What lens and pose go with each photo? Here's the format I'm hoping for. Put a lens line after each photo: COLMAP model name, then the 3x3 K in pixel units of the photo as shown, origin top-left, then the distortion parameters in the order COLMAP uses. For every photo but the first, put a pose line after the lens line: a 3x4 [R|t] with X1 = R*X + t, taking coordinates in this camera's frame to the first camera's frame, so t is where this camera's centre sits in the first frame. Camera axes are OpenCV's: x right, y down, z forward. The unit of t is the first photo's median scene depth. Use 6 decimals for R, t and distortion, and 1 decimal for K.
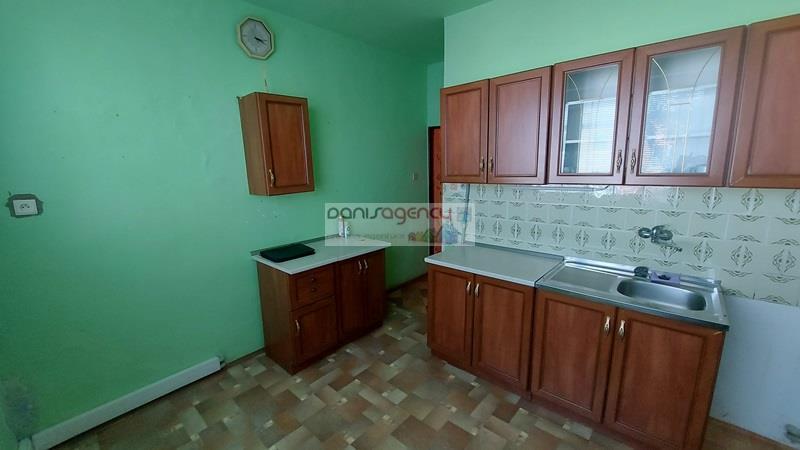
lens RADIAL K [[323.0, 0, 397.6], [0, 323.0, 227.4], [0, 0, 1]] dist [-0.000625, -0.000107]
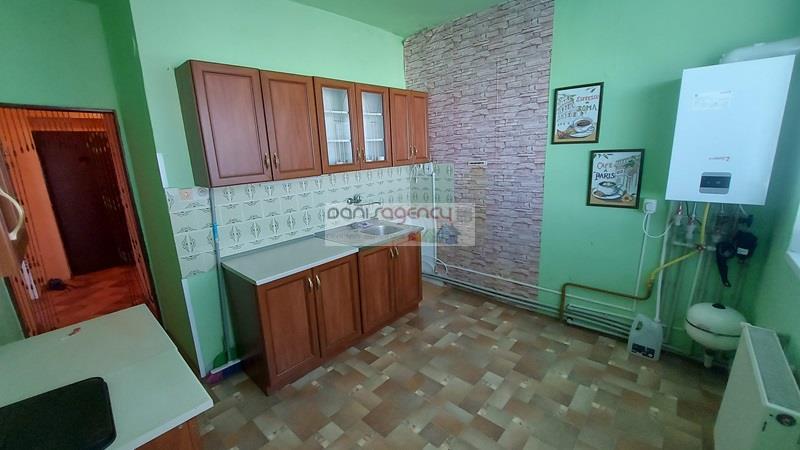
lens RADIAL K [[323.0, 0, 396.4], [0, 323.0, 222.4], [0, 0, 1]] dist [-0.000625, -0.000107]
pose [[0.007855, -0.192881, 0.981191, -0.748966], [0.246005, 0.951437, 0.185063, -0.113653], [-0.969237, 0.239925, 0.054924, 0.684282]]
